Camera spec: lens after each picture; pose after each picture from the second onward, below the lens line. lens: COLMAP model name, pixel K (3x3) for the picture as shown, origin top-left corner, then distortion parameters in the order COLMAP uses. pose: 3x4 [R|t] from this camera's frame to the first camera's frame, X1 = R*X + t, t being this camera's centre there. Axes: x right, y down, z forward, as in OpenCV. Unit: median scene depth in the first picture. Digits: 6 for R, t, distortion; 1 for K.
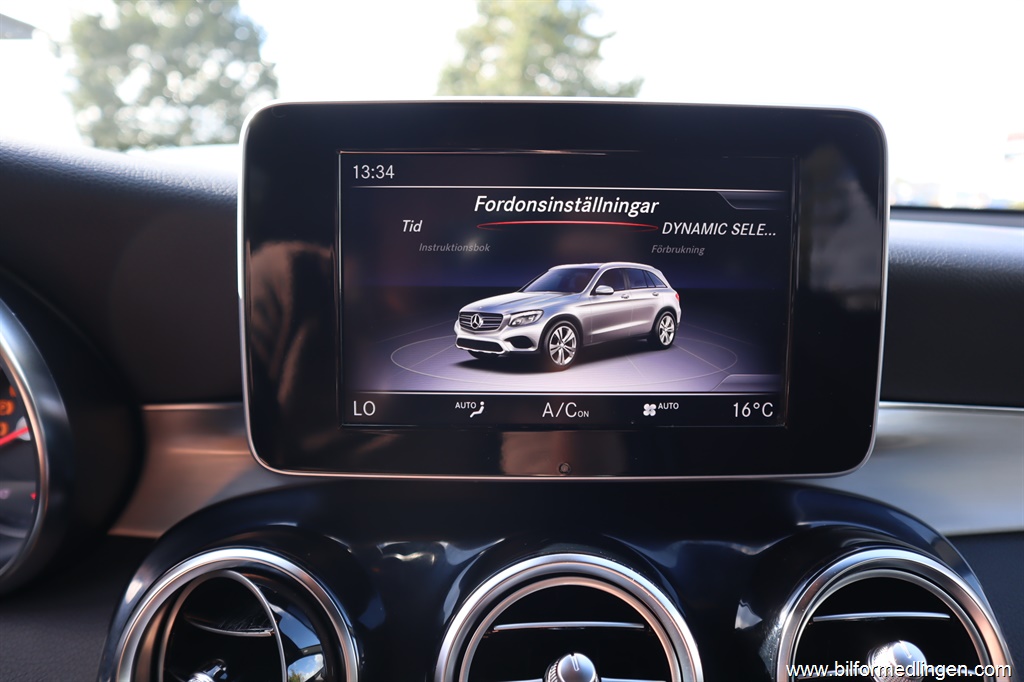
lens RADIAL K [[725.0, 0, 512.0], [0, 725.0, 341.0], [0, 0, 1]] dist [-0.095554, 0.001341]
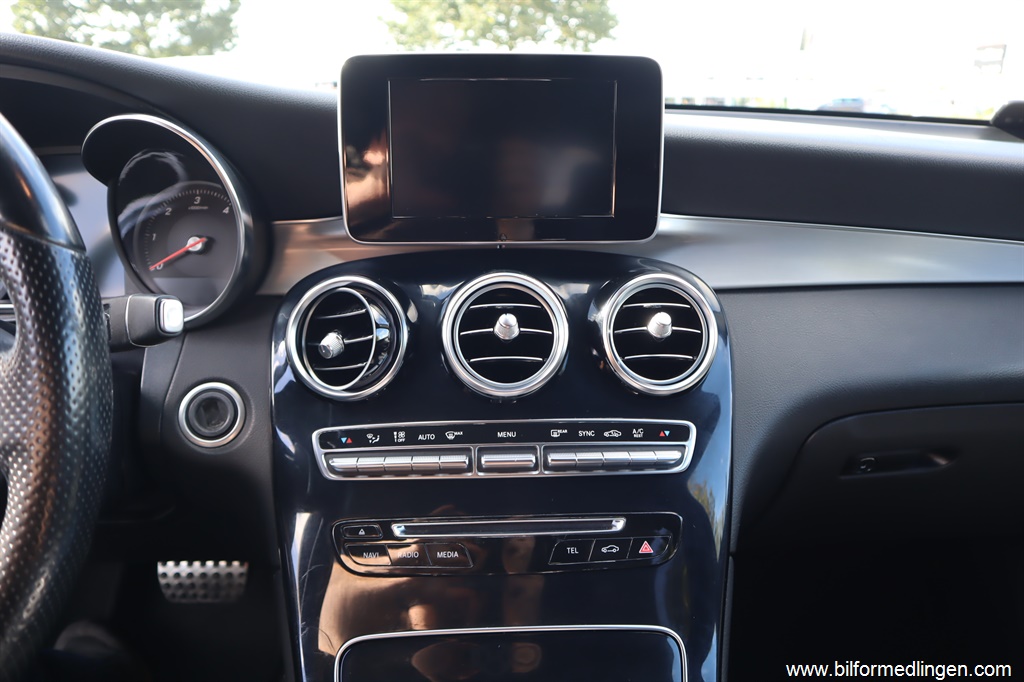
lens RADIAL K [[725.0, 0, 512.0], [0, 725.0, 341.0], [0, 0, 1]] dist [-0.095554, 0.001341]
pose [[0.999140, -0.017019, 0.037816, 0.015592], [0.012235, 0.992292, 0.123315, 0.228510], [-0.039624, -0.122746, 0.991647, -1.125418]]
